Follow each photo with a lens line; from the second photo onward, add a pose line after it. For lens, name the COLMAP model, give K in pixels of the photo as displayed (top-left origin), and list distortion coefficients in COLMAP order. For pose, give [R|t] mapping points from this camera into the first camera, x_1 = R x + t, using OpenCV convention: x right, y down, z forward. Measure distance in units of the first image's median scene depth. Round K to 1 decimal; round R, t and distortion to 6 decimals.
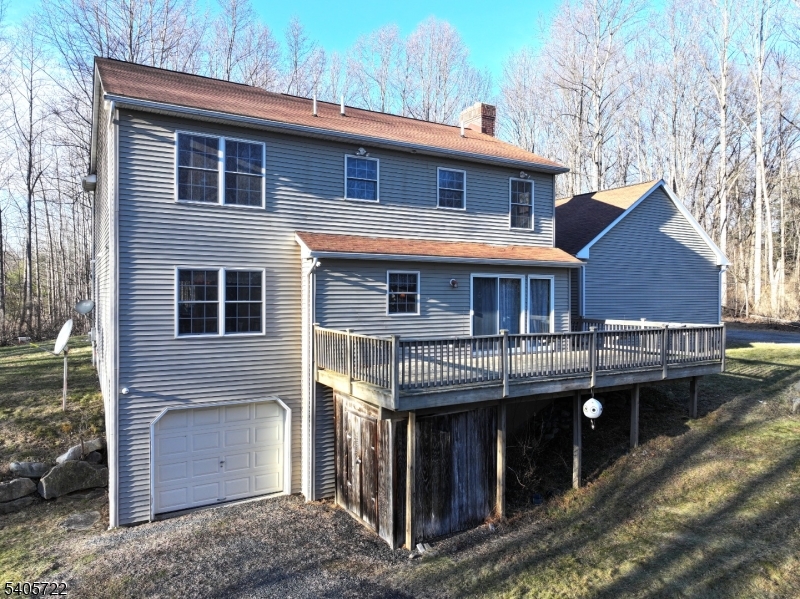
lens RADIAL K [[566.4, 0, 400.0], [0, 566.4, 299.5], [0, 0, 1]] dist [0.012601, 0.004067]
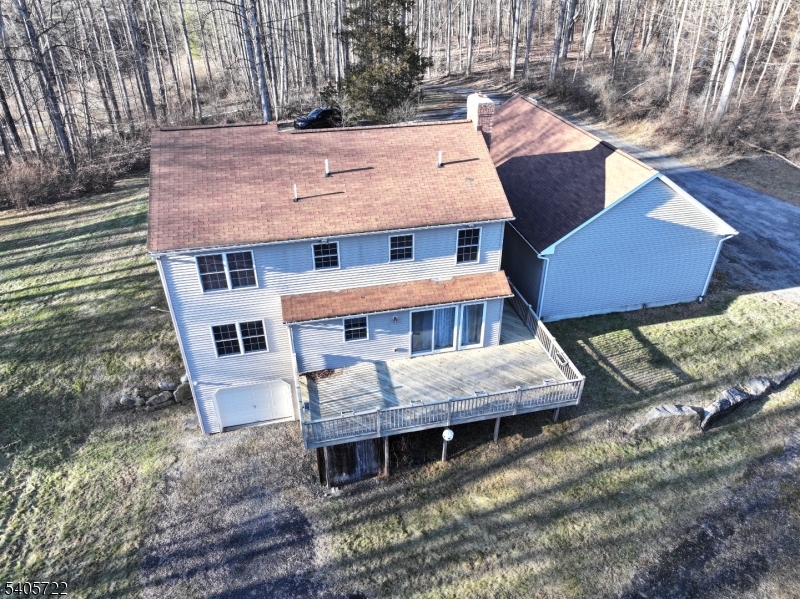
lens RADIAL K [[566.4, 0, 400.0], [0, 566.4, 299.5], [0, 0, 1]] dist [0.012601, 0.004067]
pose [[0.951708, 0.161217, -0.261269, 0.572856], [0.001849, 0.847997, 0.529997, -1.005186], [0.307000, -0.504886, 0.806747, -0.163996]]
